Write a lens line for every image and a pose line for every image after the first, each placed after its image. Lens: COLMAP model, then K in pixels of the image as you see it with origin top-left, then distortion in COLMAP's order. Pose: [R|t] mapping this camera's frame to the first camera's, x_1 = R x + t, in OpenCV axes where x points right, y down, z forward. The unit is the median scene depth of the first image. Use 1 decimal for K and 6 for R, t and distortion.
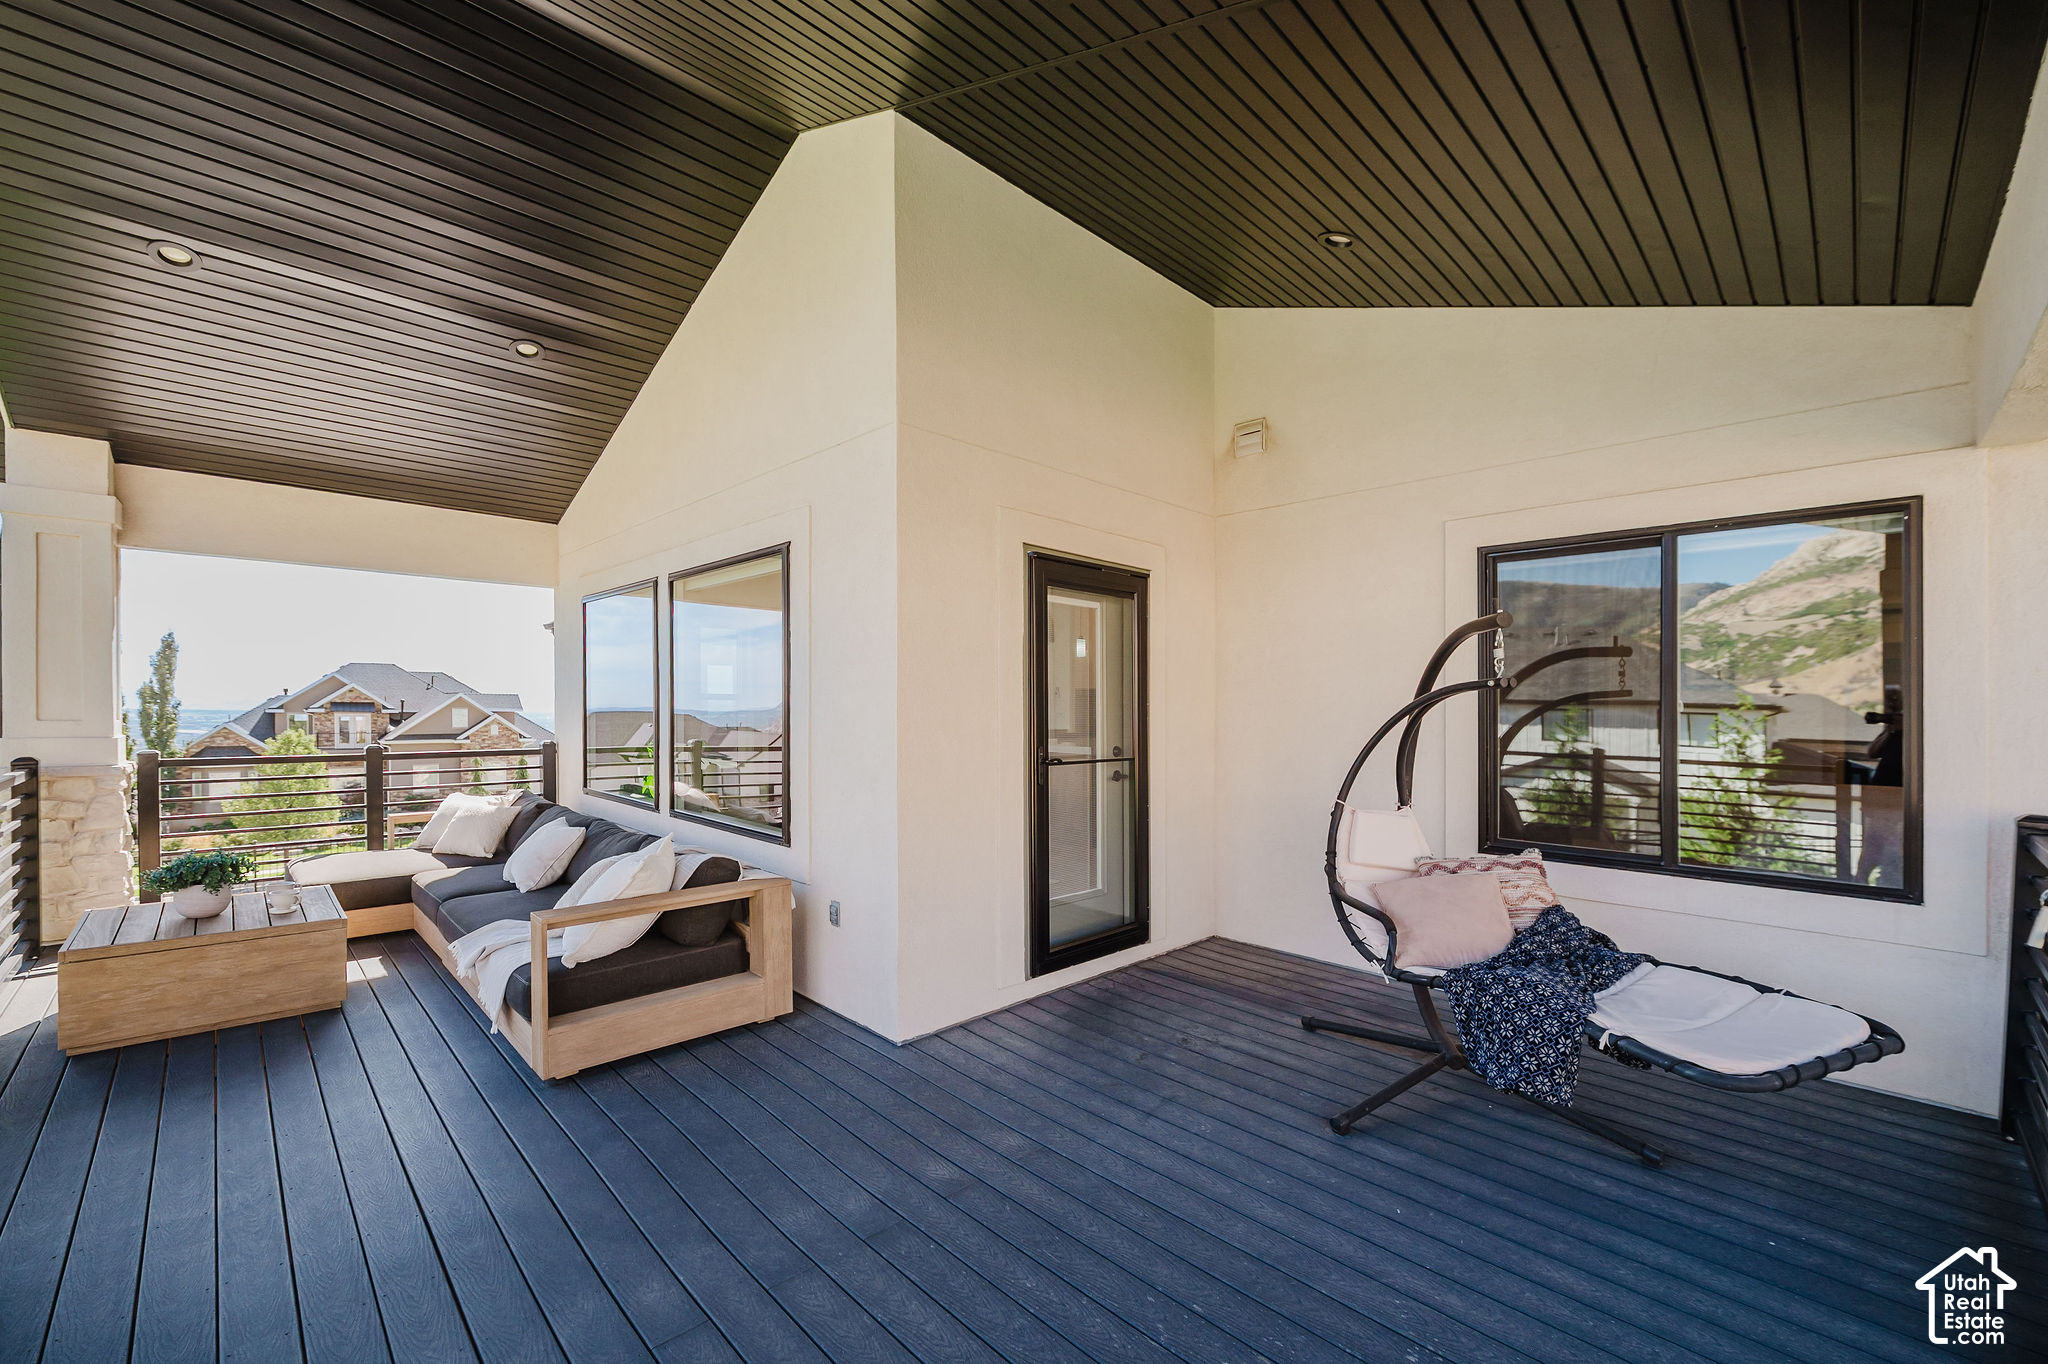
lens RADIAL K [[831.7, 0, 1039.8], [0, 831.7, 707.3], [0, 0, 1]] dist [-0.013048, -0.000335]
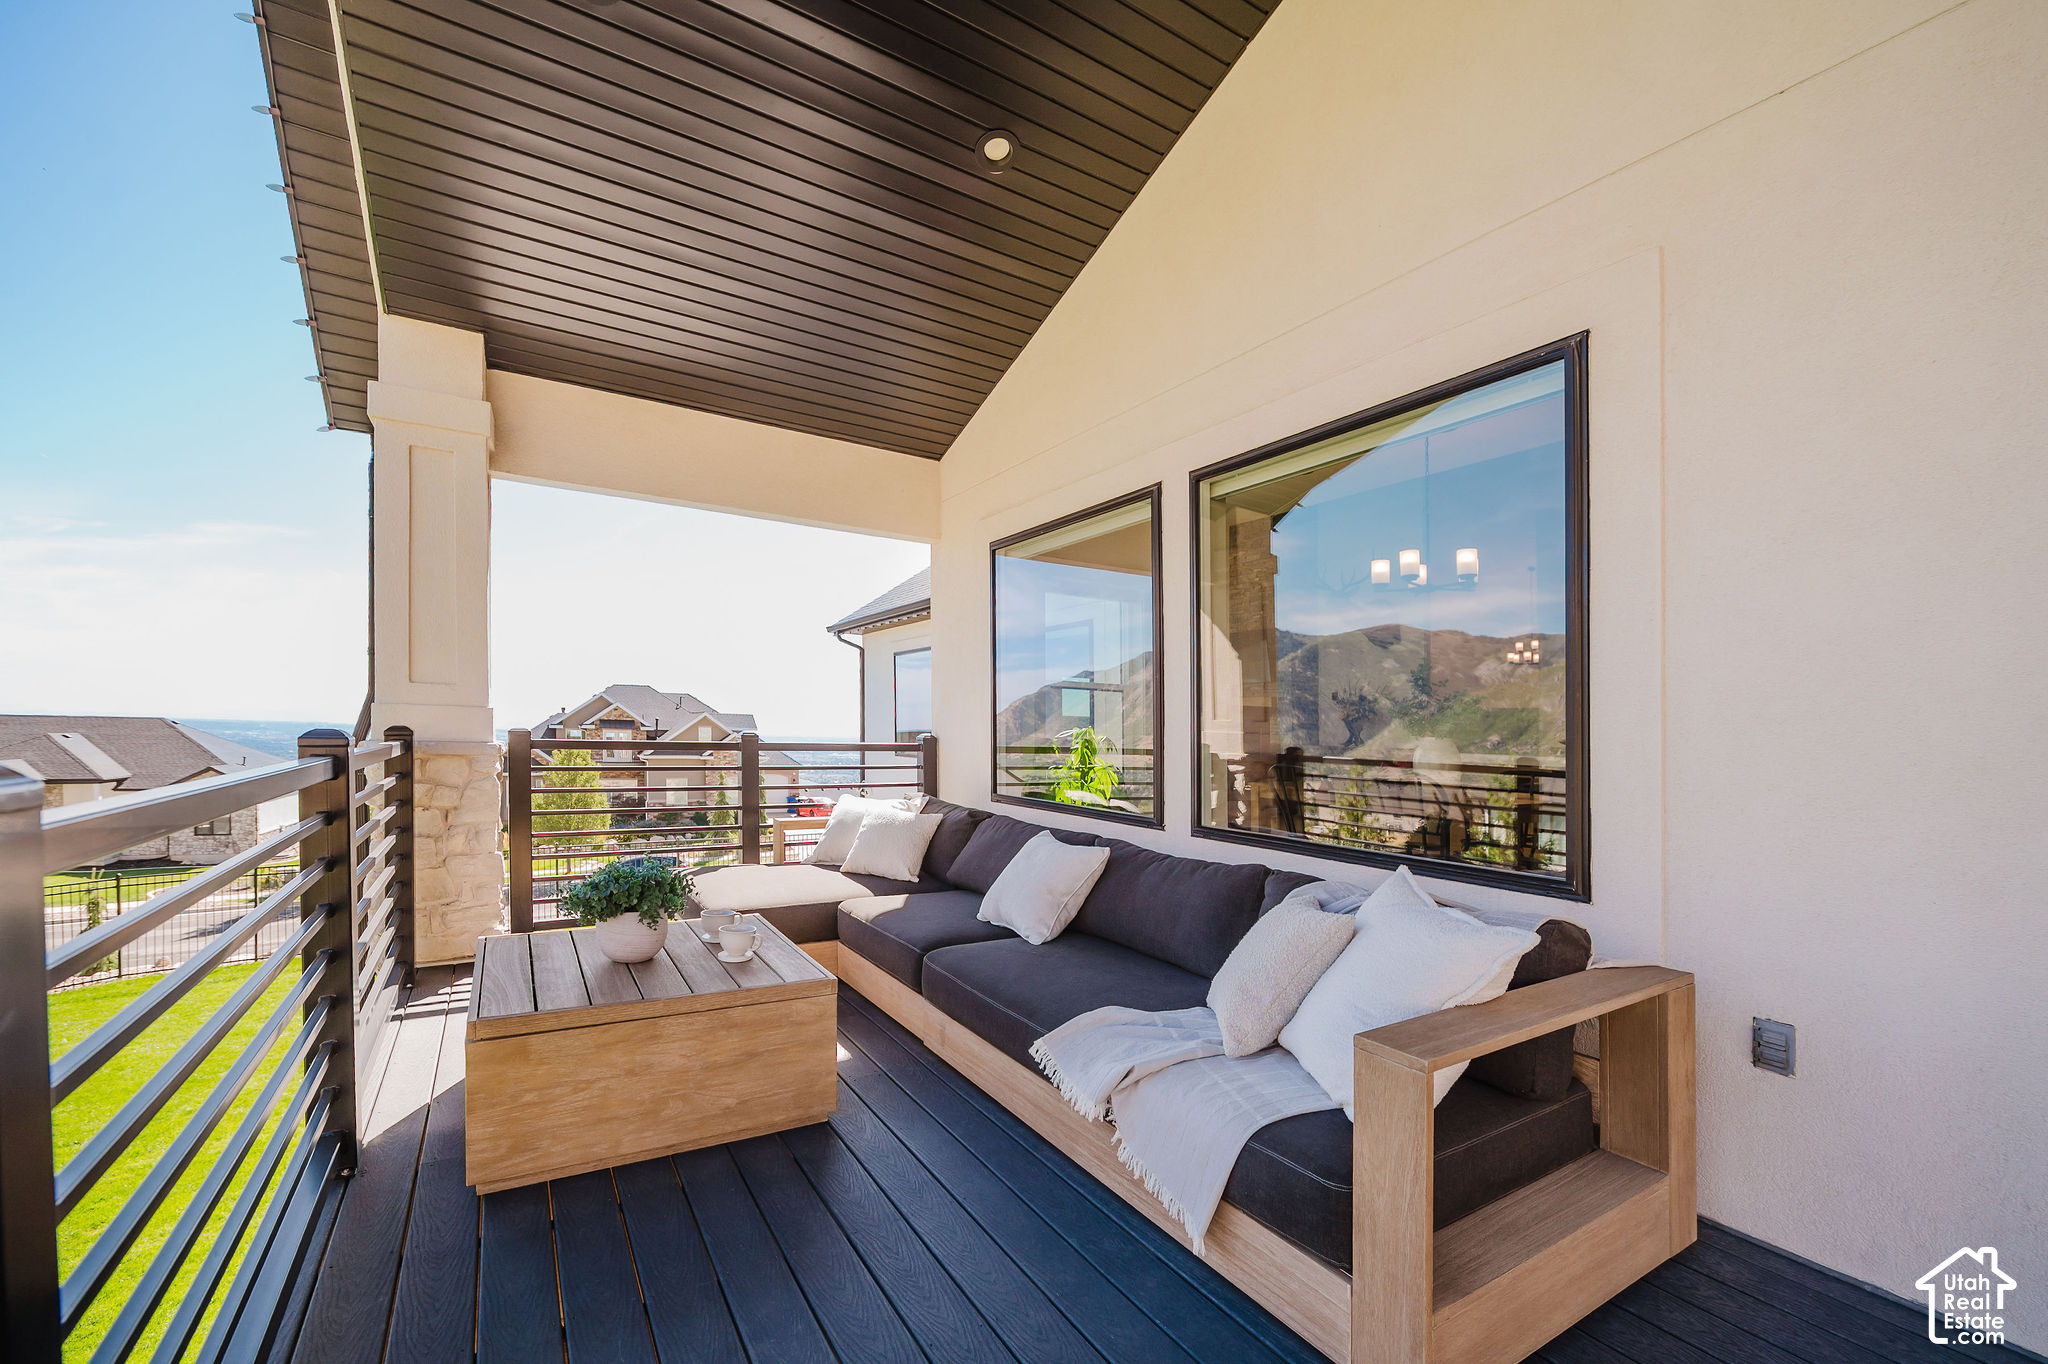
lens RADIAL K [[854.7, 0, 1038.4], [0, 854.7, 748.3], [0, 0, 1]] dist [-0.014945, -0.000192]
pose [[0.974107, 0.018859, -0.225300, -0.449761], [-0.015592, 0.999746, 0.016270, 0.057138], [0.225550, -0.012335, 0.974154, 0.334948]]
